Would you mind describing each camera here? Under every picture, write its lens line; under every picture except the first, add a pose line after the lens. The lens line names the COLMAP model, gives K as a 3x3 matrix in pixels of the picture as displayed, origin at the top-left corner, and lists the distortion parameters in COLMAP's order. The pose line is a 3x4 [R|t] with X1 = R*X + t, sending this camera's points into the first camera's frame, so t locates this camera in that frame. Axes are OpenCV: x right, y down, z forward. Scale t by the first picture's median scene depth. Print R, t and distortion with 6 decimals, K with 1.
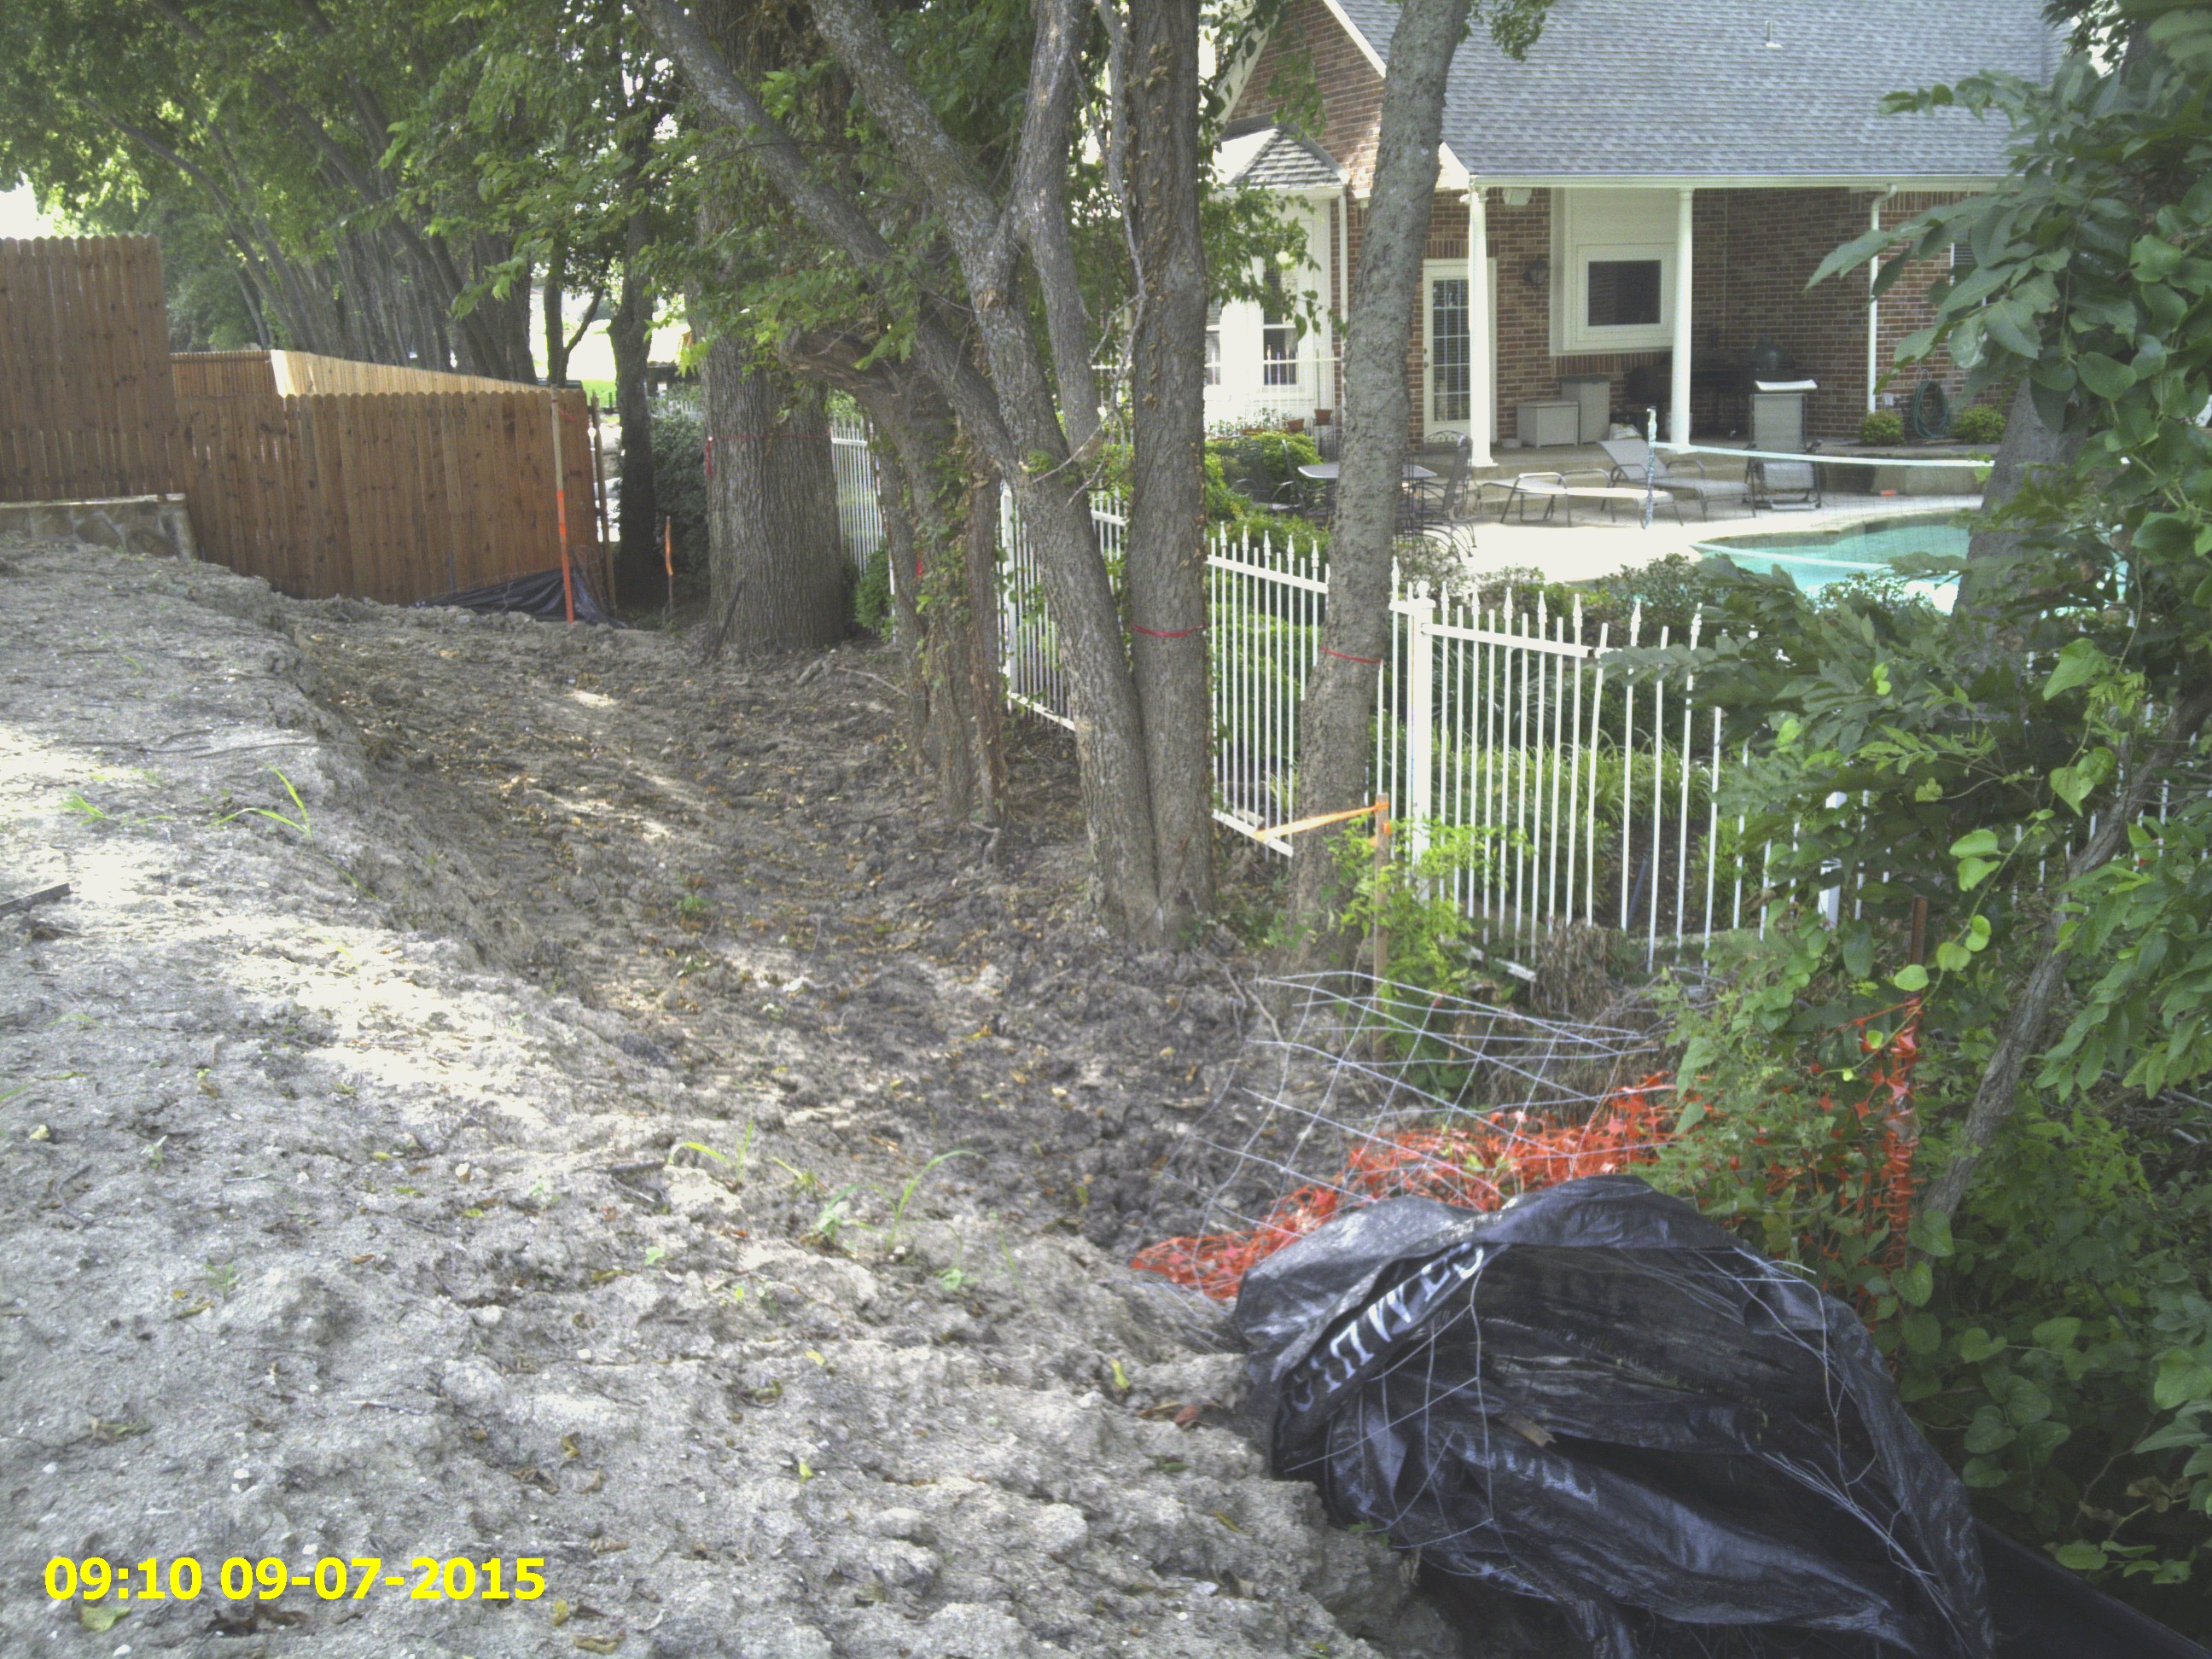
lens RADIAL K [[2252.5, 0, 1106.0], [0, 2252.5, 829.5], [0, 0, 1]] dist [-0.012575, -0.007710]
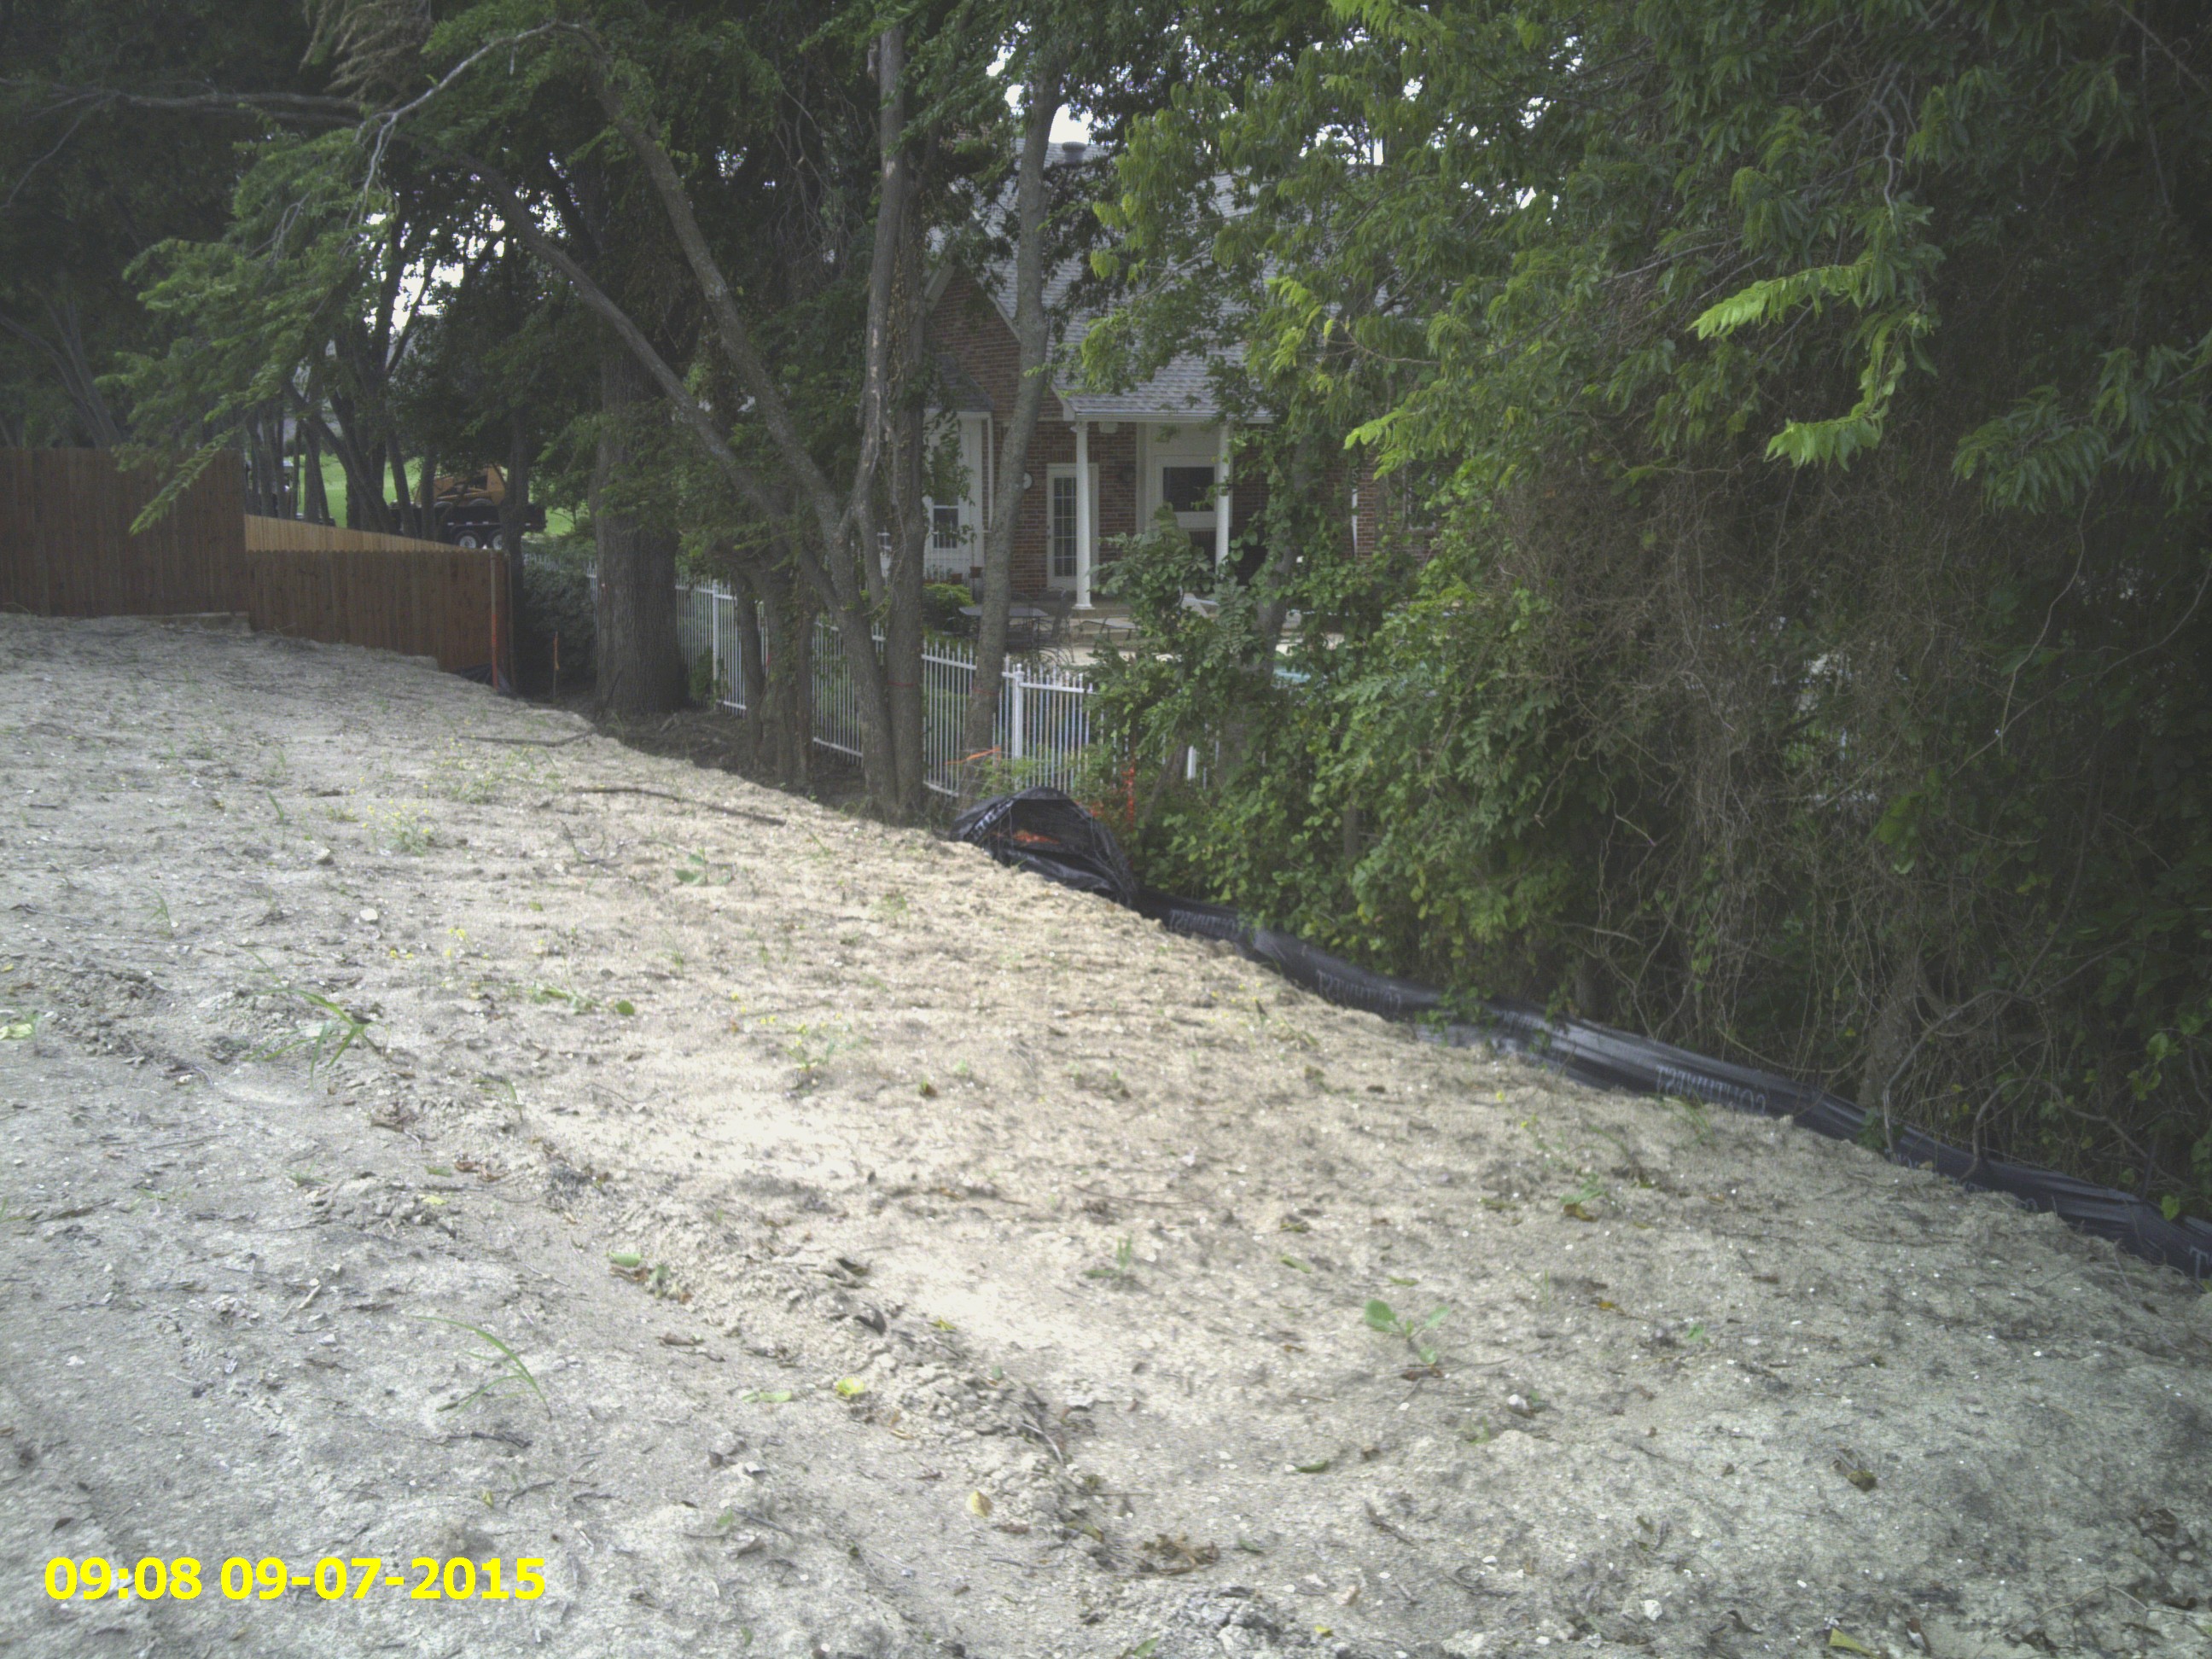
lens RADIAL K [[2252.5, 0, 1106.0], [0, 2252.5, 829.5], [0, 0, 1]] dist [-0.012575, -0.007710]
pose [[0.988108, 0.009113, 0.153489, -0.048032], [-0.000186, 0.998312, -0.058073, 0.076509], [-0.153759, 0.057354, 0.986443, -0.502735]]
